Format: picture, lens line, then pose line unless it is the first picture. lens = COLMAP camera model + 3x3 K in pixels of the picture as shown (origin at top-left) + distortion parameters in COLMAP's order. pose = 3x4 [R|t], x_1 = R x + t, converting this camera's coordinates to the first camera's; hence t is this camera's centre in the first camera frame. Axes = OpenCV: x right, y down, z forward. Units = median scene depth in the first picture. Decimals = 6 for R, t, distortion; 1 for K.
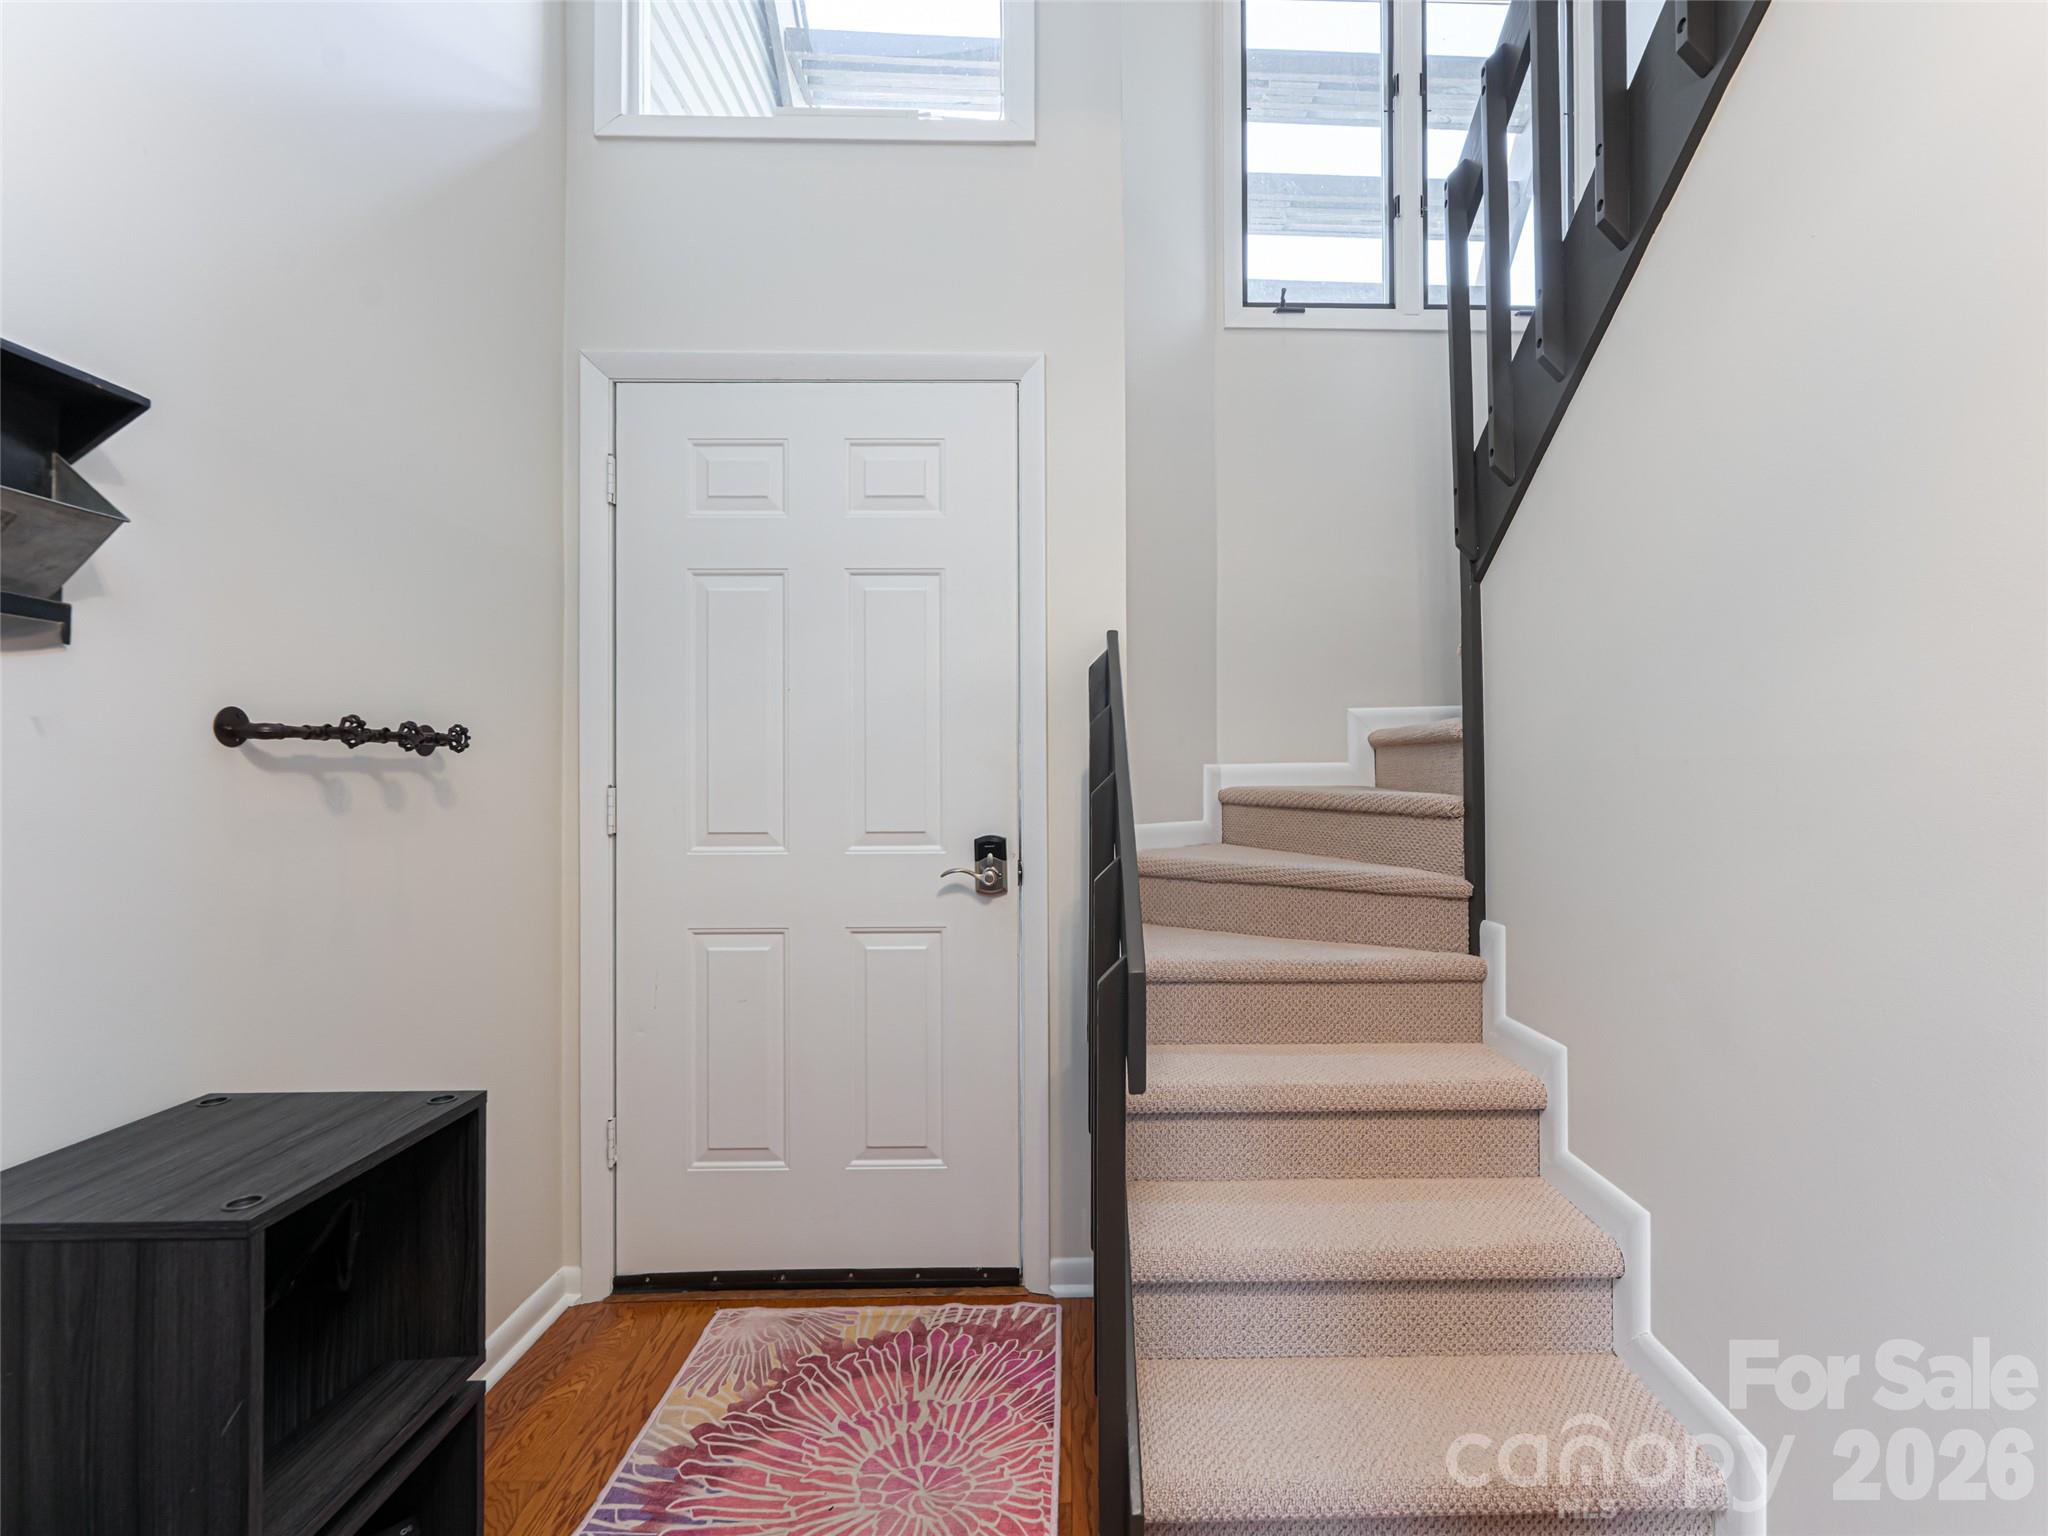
lens RADIAL K [[972.7, 0, 1024.0], [0, 972.7, 768.0], [0, 0, 1]] dist [-0.001195, 0.000192]
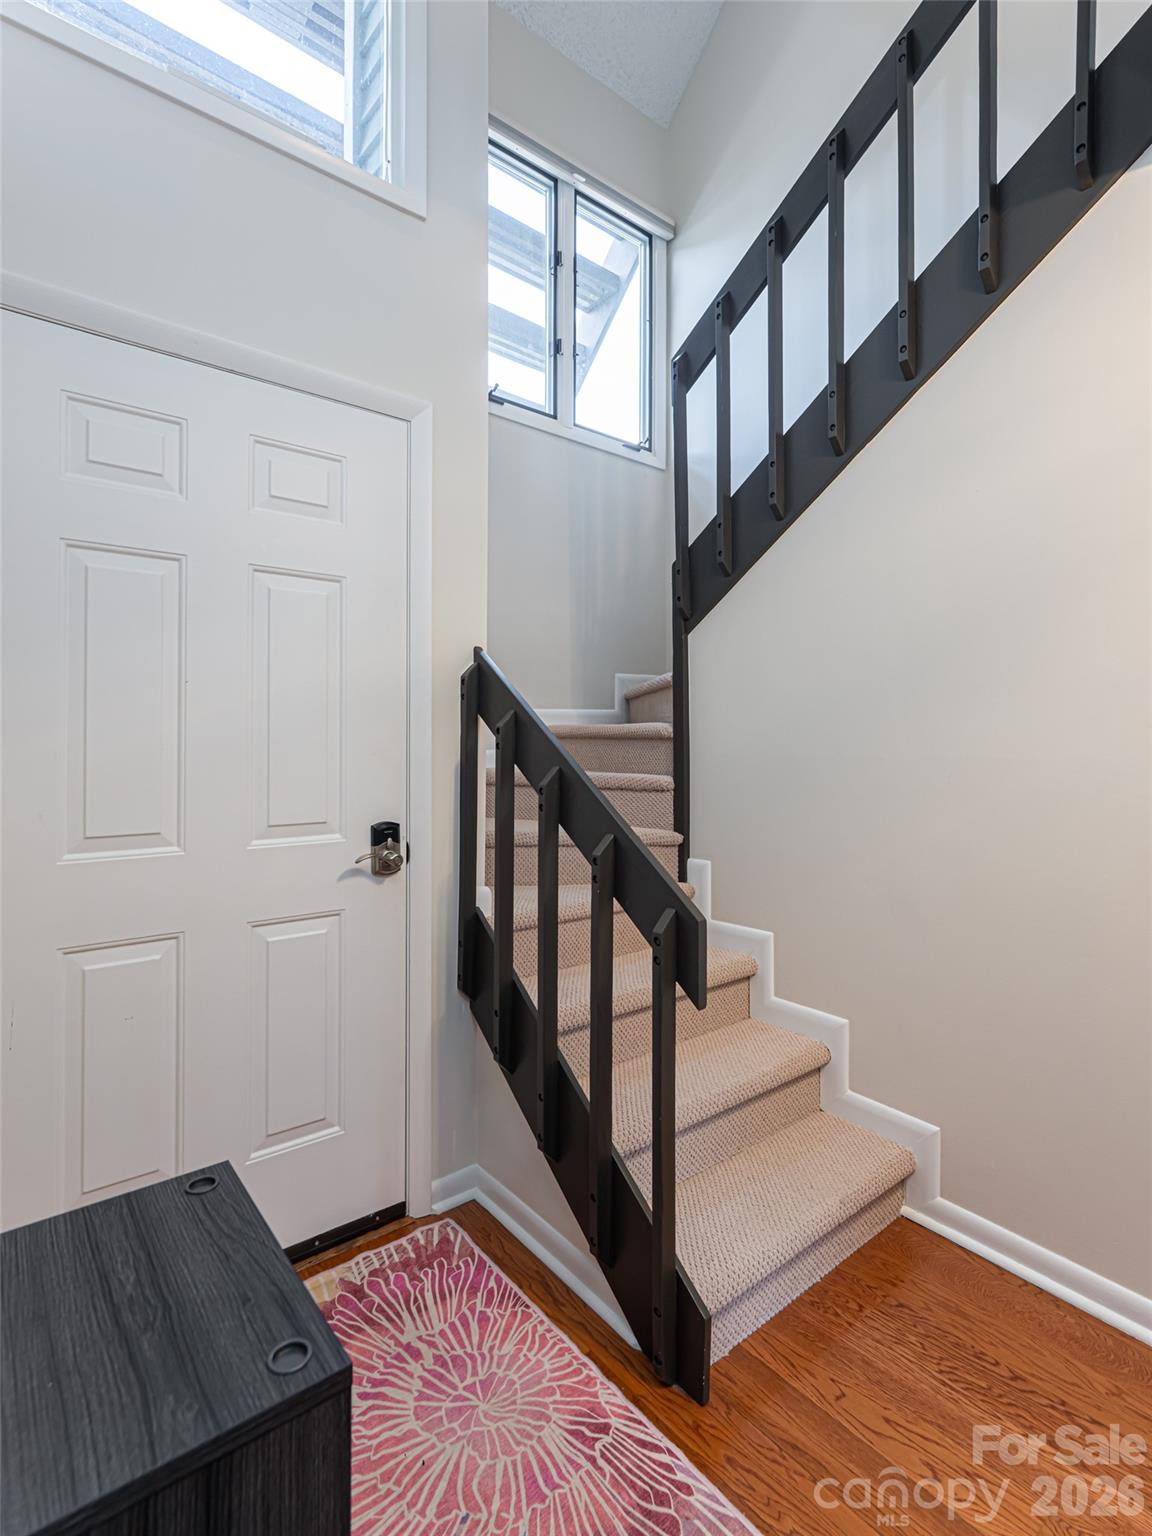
lens RADIAL K [[801.1, 0, 575.7], [0, 801.1, 739.5], [0, 0, 1]] dist [-0.000472, 0.000388]
pose [[0.773319, 0.004920, 0.633998, -0.529953], [-0.003849, 0.999988, -0.003066, -0.027346], [-0.634006, -0.000069, 0.773328, 0.177556]]
